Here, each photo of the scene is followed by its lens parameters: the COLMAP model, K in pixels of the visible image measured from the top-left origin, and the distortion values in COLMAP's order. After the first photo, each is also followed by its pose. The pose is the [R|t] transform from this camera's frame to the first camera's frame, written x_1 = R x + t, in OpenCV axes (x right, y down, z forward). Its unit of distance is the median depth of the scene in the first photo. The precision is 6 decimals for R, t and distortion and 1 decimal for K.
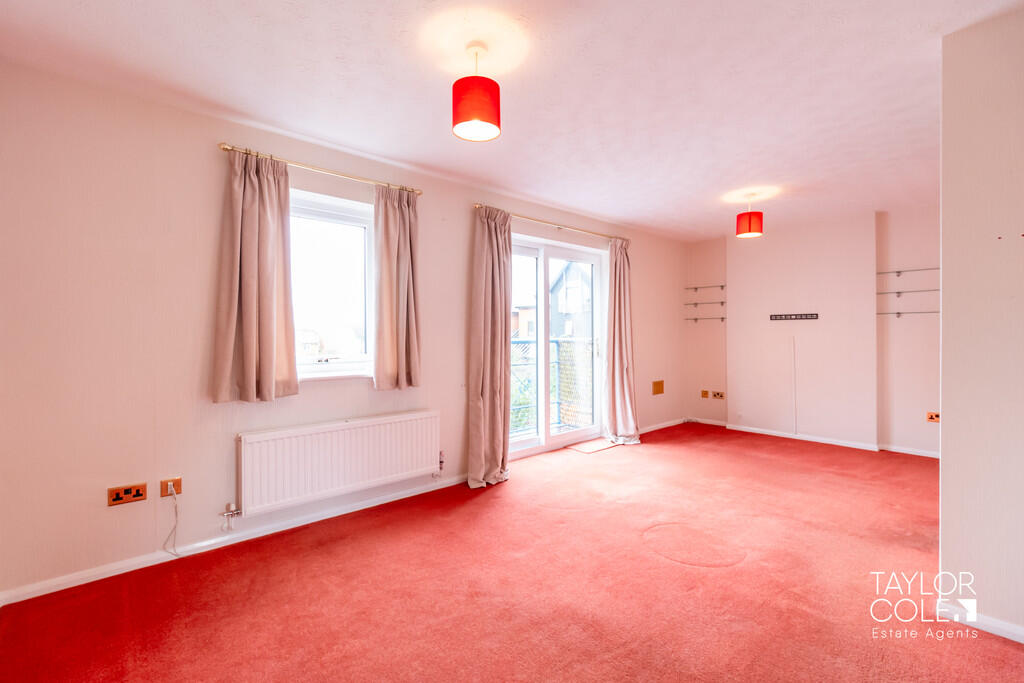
lens RADIAL K [[457.4, 0, 510.0], [0, 457.4, 338.3], [0, 0, 1]] dist [-0.000950, 0.000554]
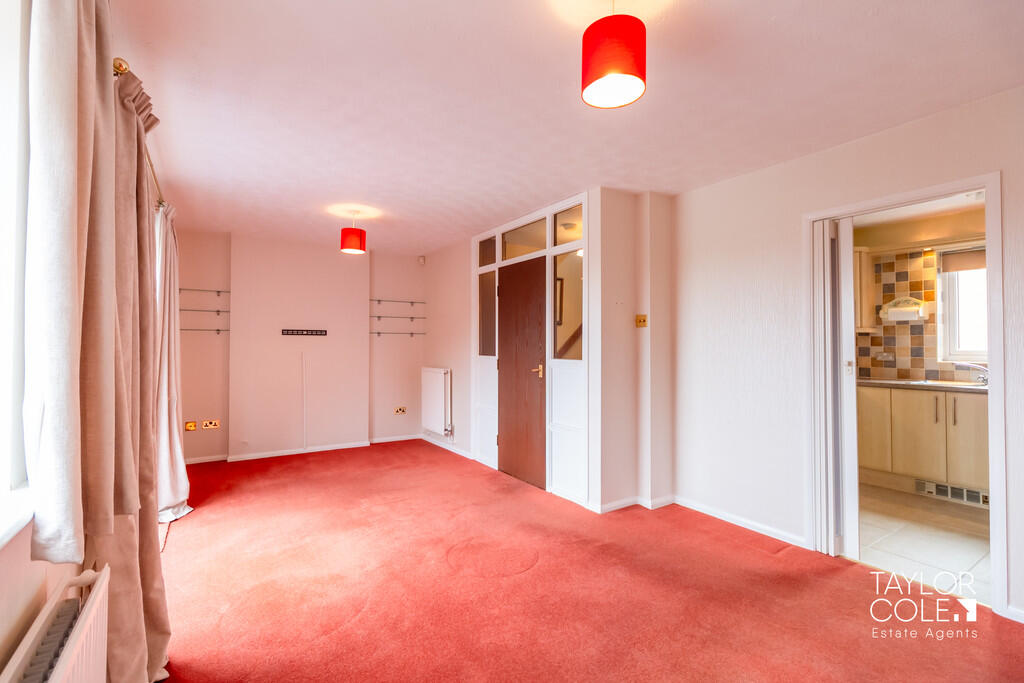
lens RADIAL K [[457.4, 0, 510.0], [0, 457.4, 338.3], [0, 0, 1]] dist [-0.000950, 0.000554]
pose [[0.138715, 0.019150, 0.990147, -0.454749], [0.002544, 0.999803, -0.019693, -0.017938], [-0.990329, 0.005250, 0.138639, 0.581444]]
